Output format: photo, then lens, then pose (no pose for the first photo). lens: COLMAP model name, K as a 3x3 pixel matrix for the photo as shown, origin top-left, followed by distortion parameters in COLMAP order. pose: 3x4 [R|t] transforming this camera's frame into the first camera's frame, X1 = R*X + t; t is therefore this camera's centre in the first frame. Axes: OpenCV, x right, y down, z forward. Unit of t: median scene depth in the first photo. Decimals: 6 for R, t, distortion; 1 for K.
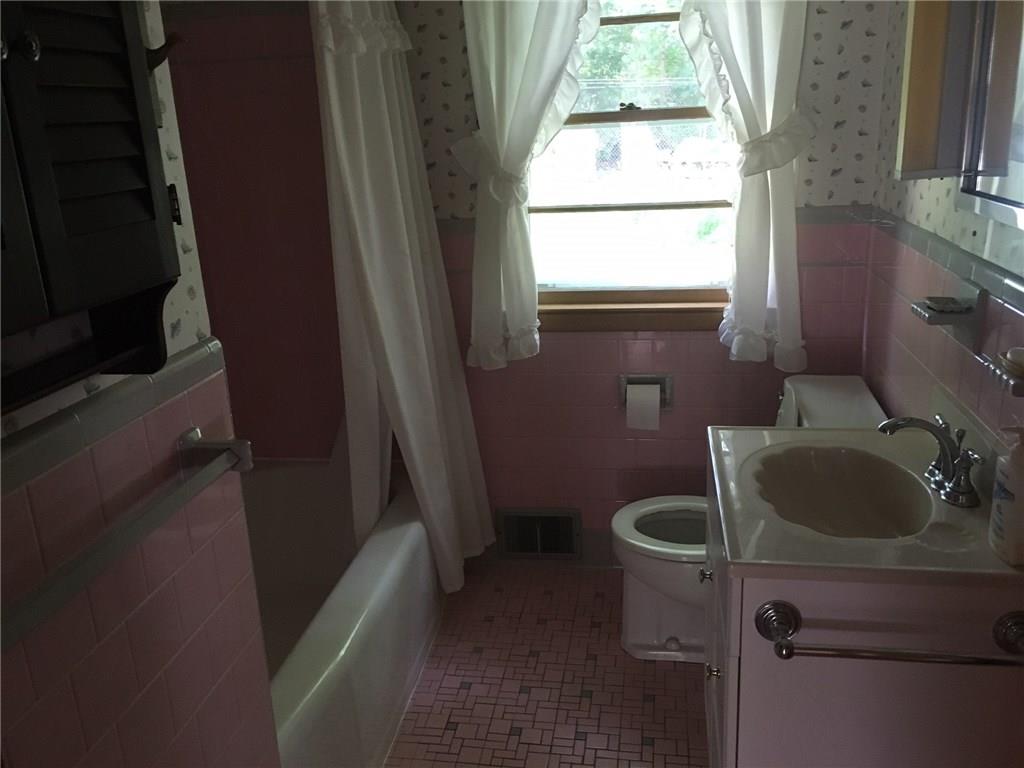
lens RADIAL K [[867.7, 0, 509.2], [0, 867.7, 381.3], [0, 0, 1]] dist [0.071444, -0.102763]
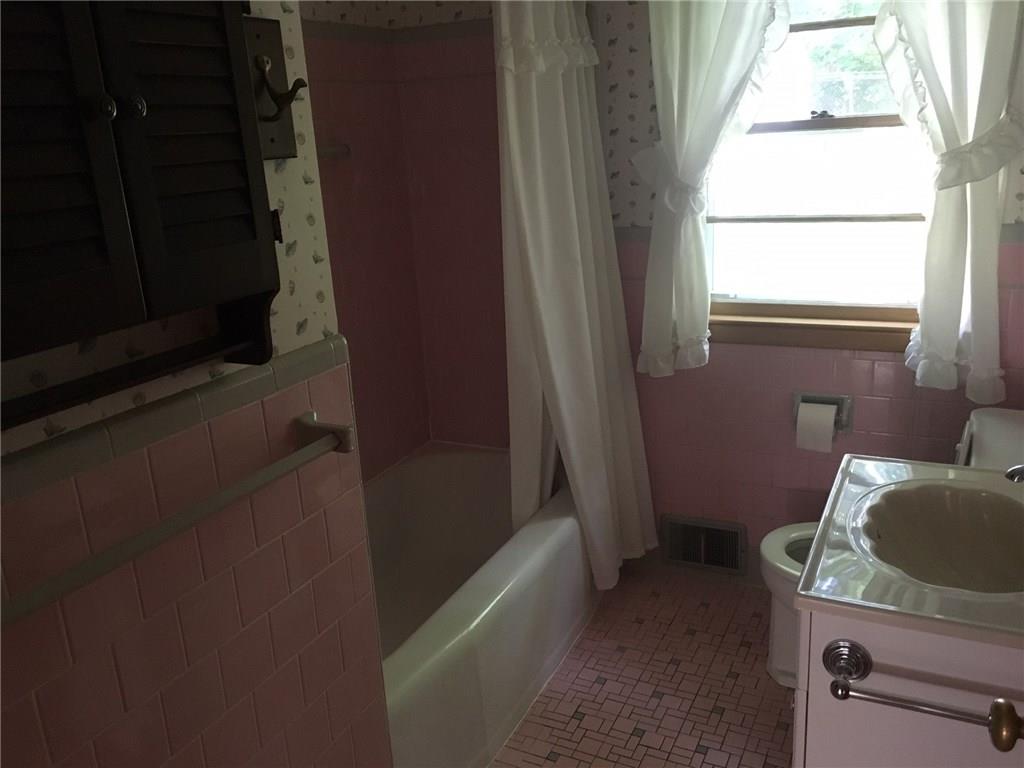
lens RADIAL K [[867.7, 0, 509.2], [0, 867.7, 381.3], [0, 0, 1]] dist [0.071444, -0.102763]
pose [[0.955506, 0.073909, -0.285563, 0.110239], [-0.072395, 0.997250, 0.015869, -0.012519], [0.285951, 0.005511, 0.958228, -0.021953]]
